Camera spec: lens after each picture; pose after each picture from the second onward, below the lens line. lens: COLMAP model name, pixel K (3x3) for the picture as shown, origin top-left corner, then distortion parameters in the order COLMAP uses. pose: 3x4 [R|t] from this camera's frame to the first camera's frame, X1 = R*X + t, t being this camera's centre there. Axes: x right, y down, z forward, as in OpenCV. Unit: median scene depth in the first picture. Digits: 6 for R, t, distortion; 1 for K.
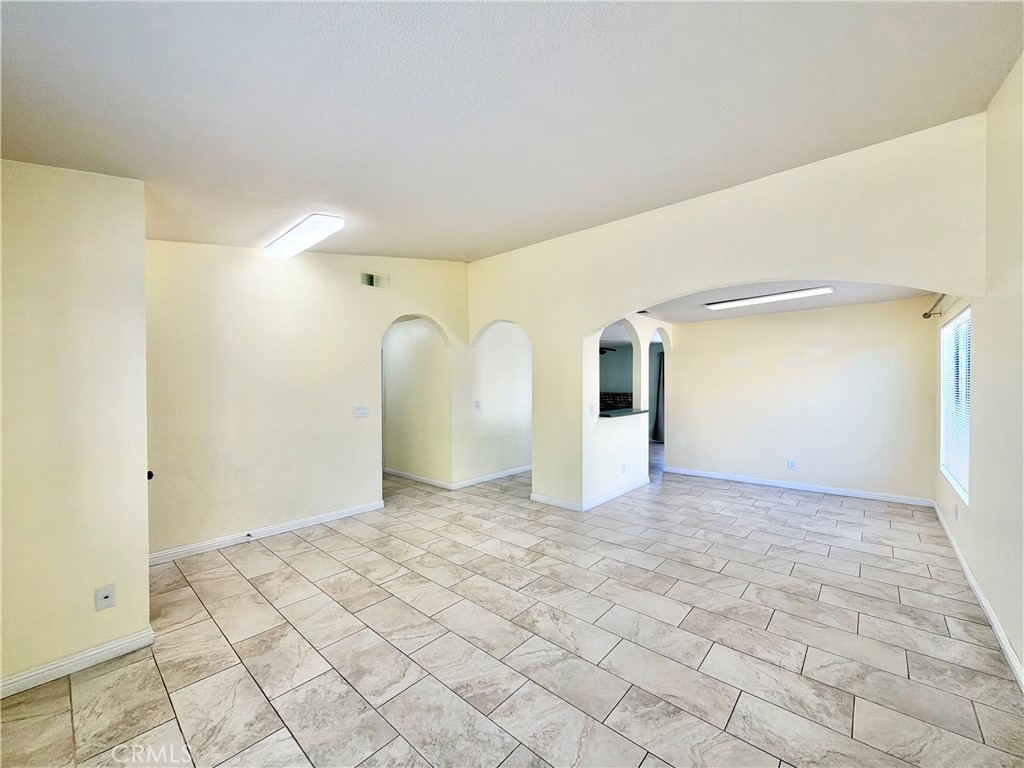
lens RADIAL K [[408.7, 0, 508.6], [0, 408.7, 385.0], [0, 0, 1]] dist [-0.000684, 0.000456]
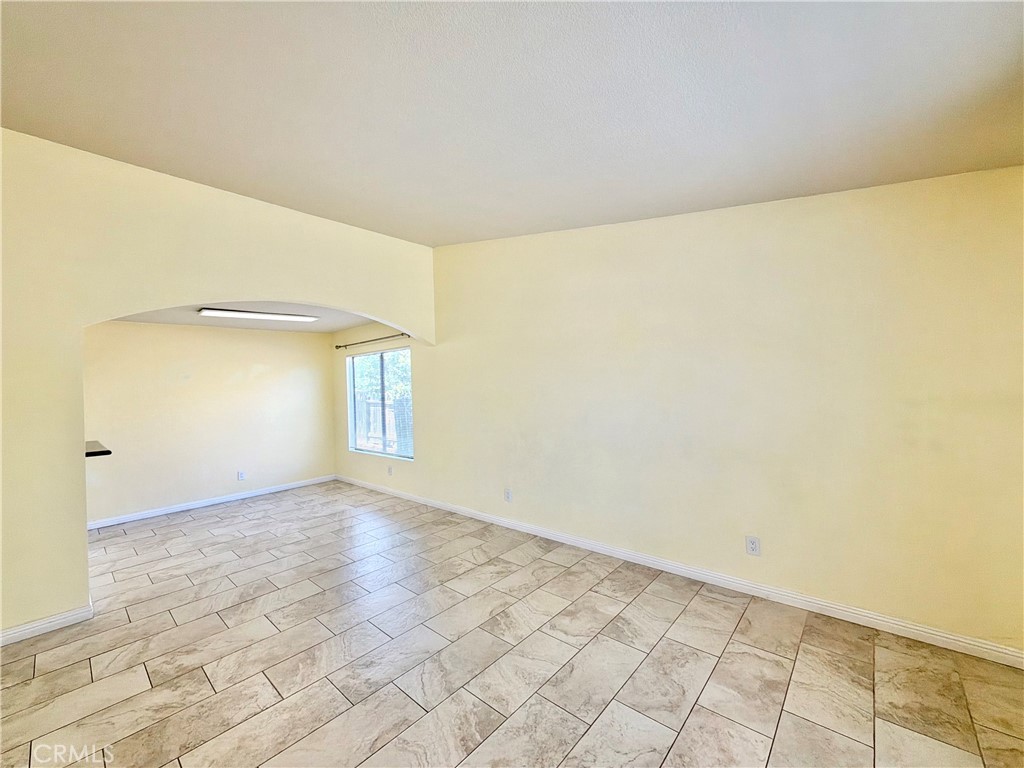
lens RADIAL K [[408.7, 0, 508.6], [0, 408.7, 385.0], [0, 0, 1]] dist [-0.000684, 0.000456]
pose [[0.002666, 0.007393, 0.999969, -0.547125], [0.037728, 0.999260, -0.007488, -0.002483], [-0.999284, 0.037747, 0.002385, 0.492751]]
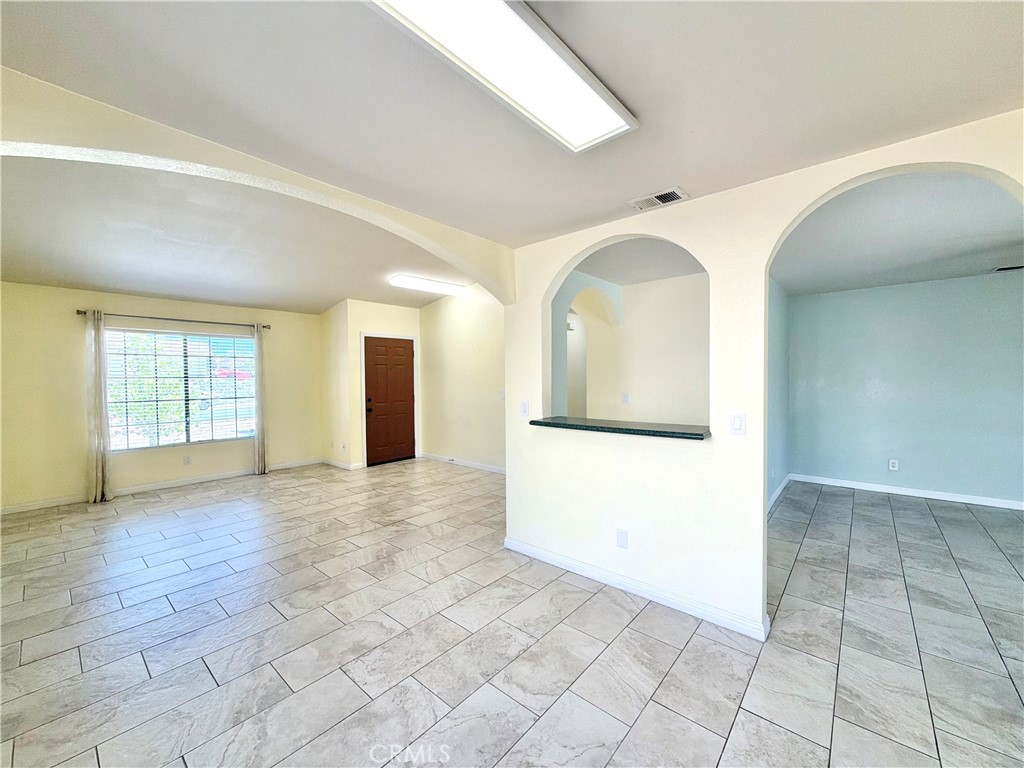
lens RADIAL K [[408.7, 0, 508.6], [0, 408.7, 385.0], [0, 0, 1]] dist [-0.000684, 0.000456]
pose [[0.013299, 0.026503, -0.999560, 1.182551], [0.003401, 0.999642, 0.026550, 0.003070], [0.999906, -0.003752, 0.013204, 1.308119]]
